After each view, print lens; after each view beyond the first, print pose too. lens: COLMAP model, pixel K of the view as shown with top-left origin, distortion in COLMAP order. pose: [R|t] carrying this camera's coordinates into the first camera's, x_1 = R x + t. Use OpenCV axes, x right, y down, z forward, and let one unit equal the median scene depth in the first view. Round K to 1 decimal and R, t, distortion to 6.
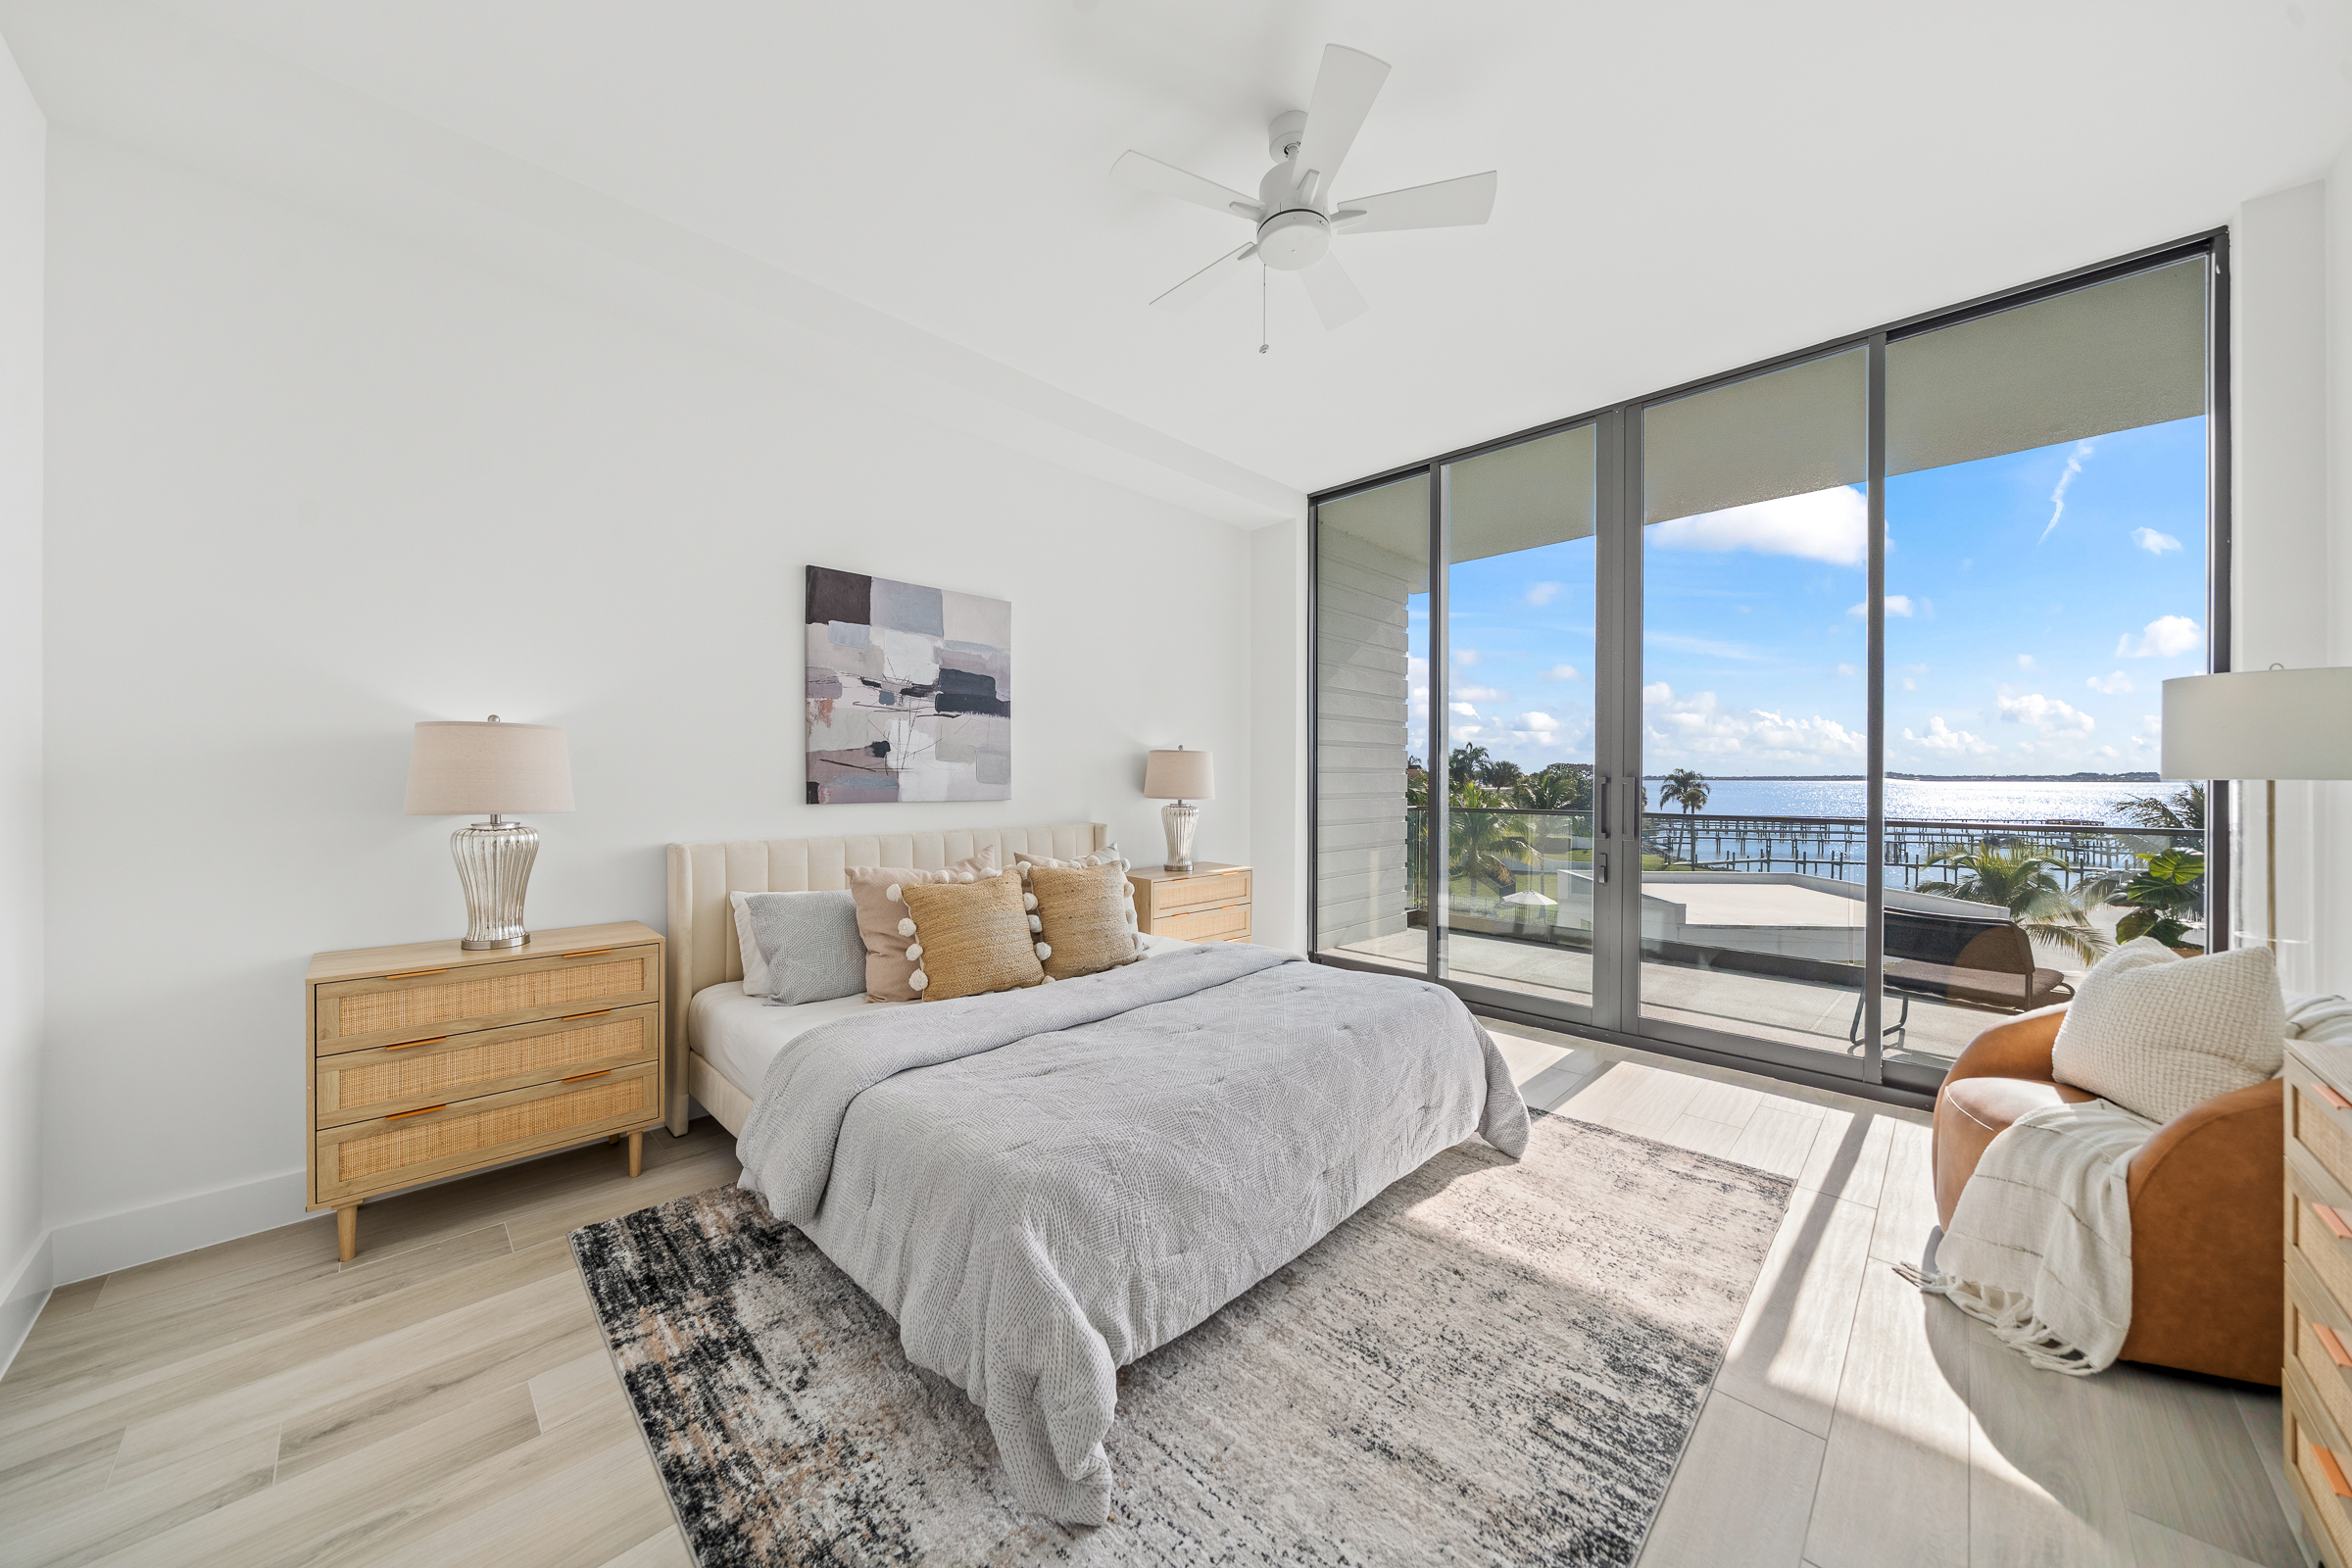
lens RADIAL K [[805.8, 0, 1169.0], [0, 805.8, 778.2], [0, 0, 1]] dist [-0.006819, 0.000036]
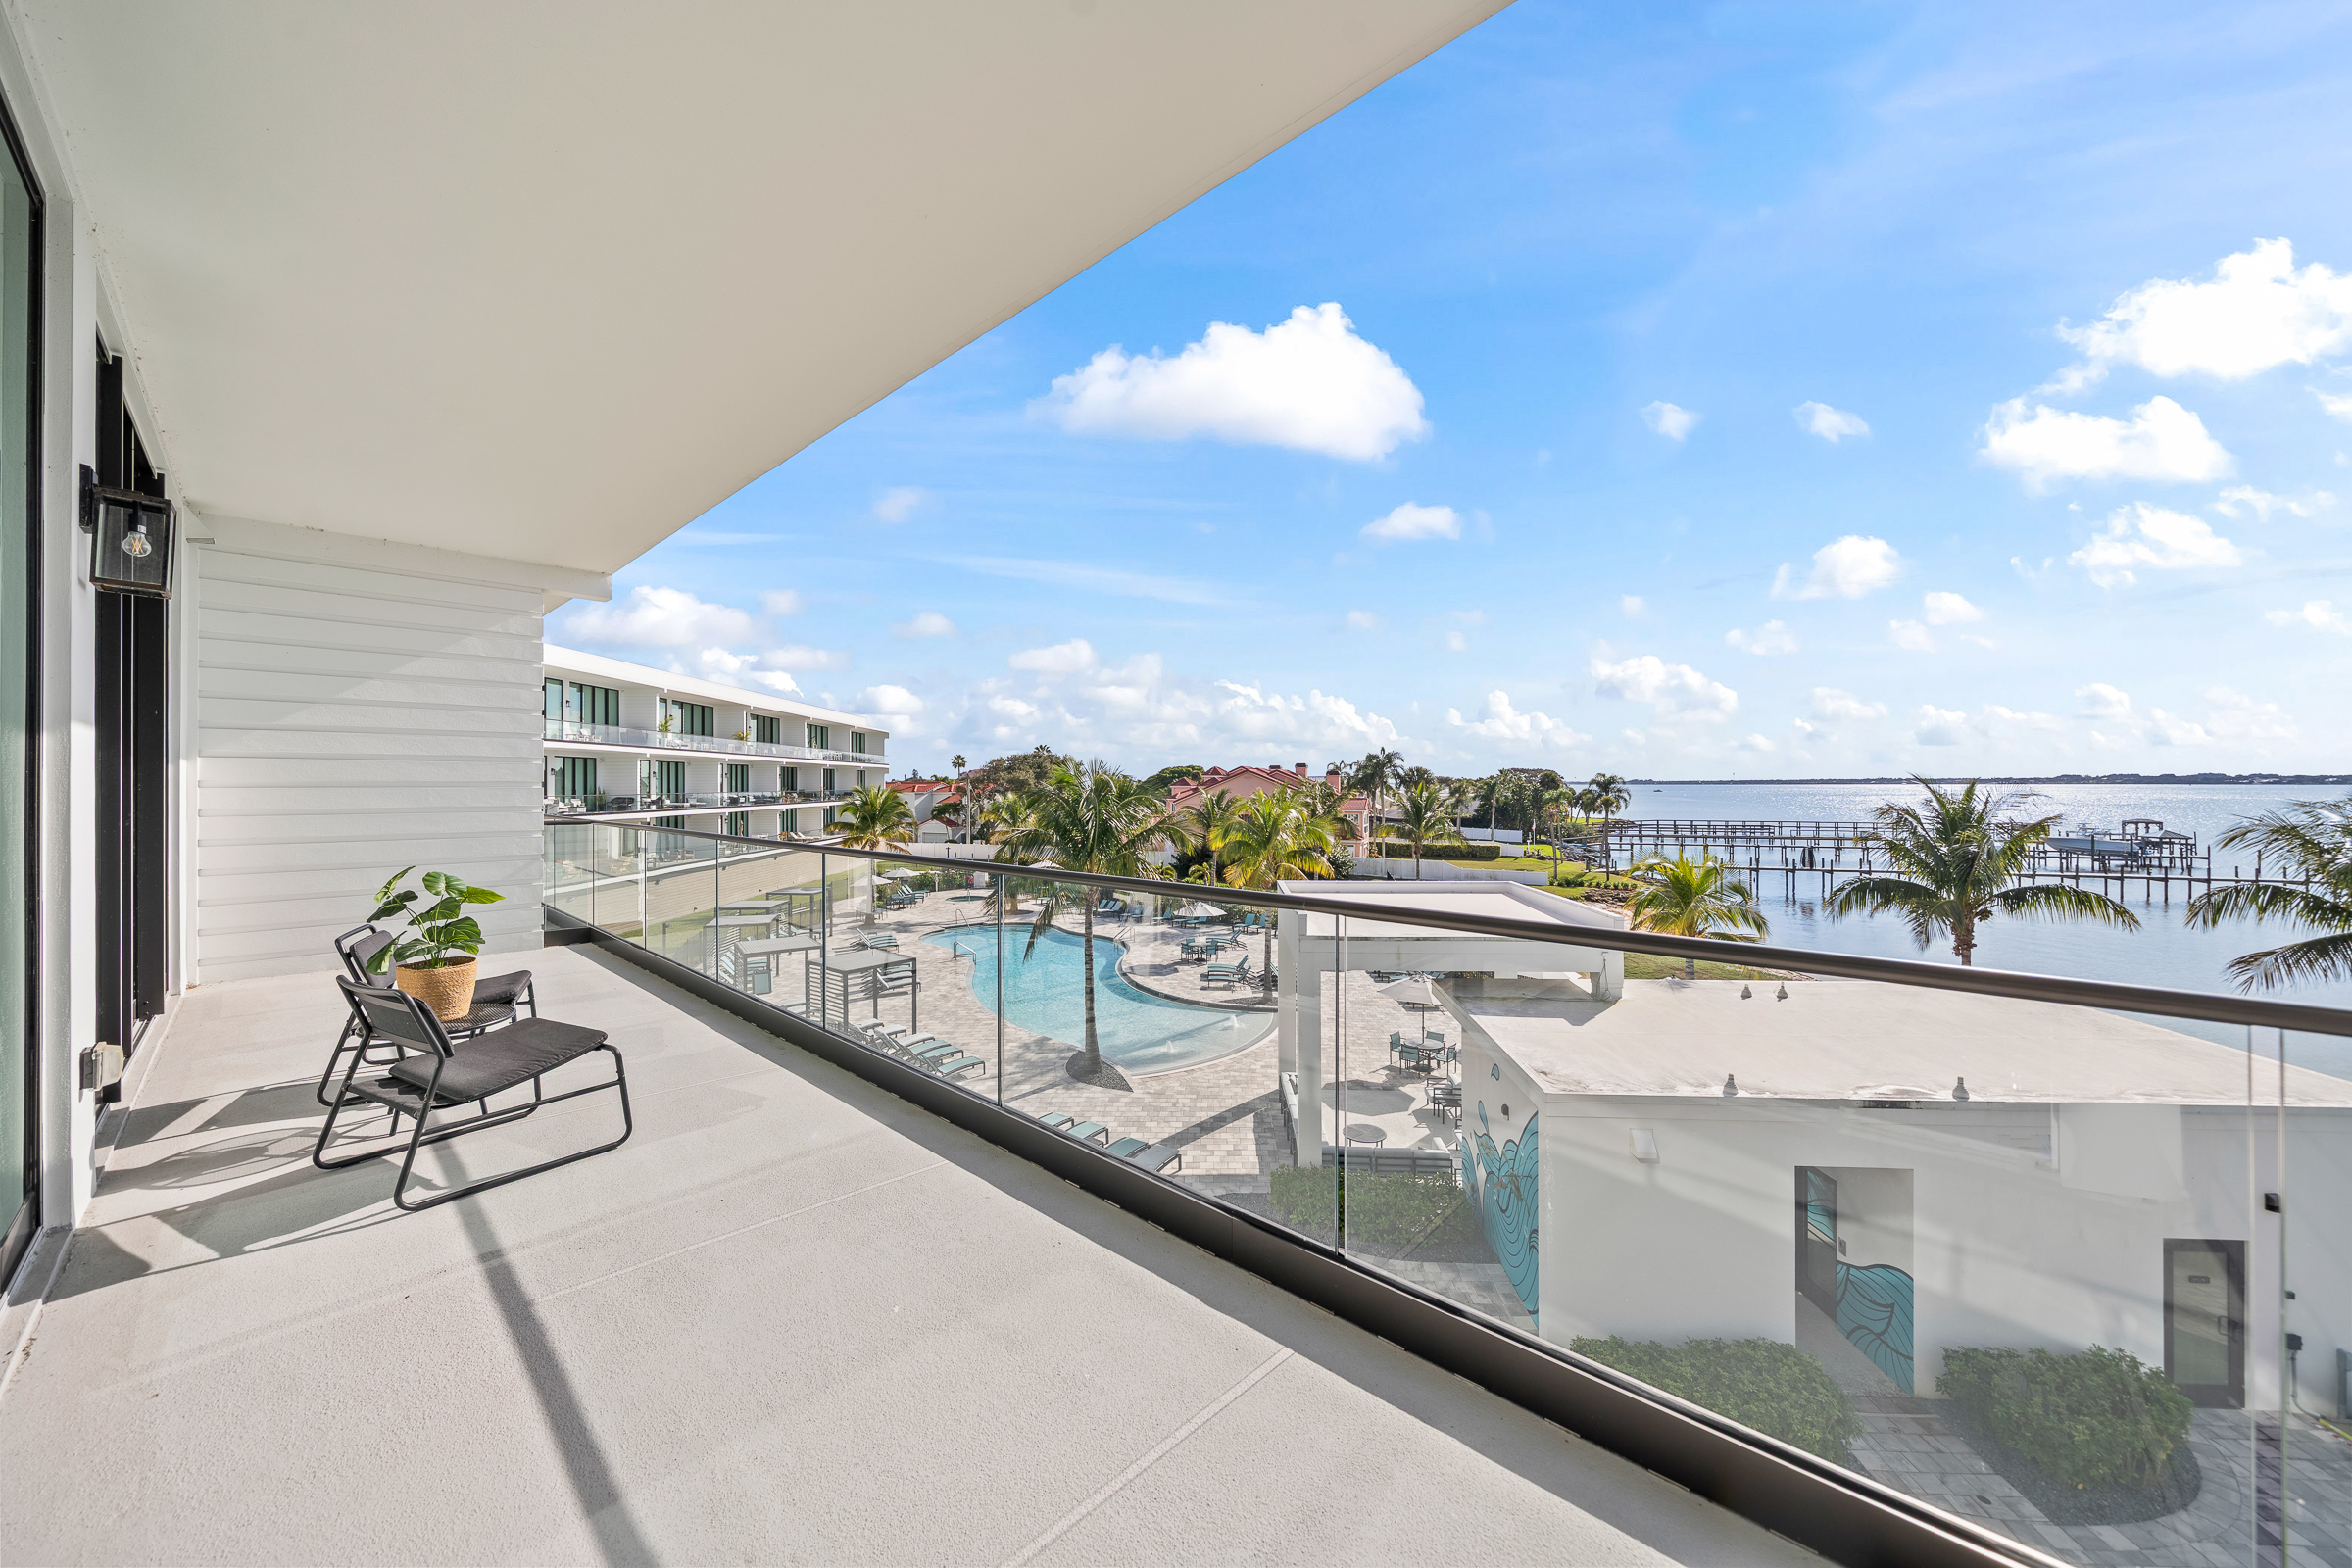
lens RADIAL K [[847.0, 0, 1147.7], [0, 847.0, 786.9], [0, 0, 1]] dist [-0.001258, 0.000011]
pose [[0.999903, -0.003390, 0.013514, 0.660881], [0.003343, 0.999988, 0.003446, -0.000987], [-0.013525, -0.003401, 0.999903, 0.307214]]
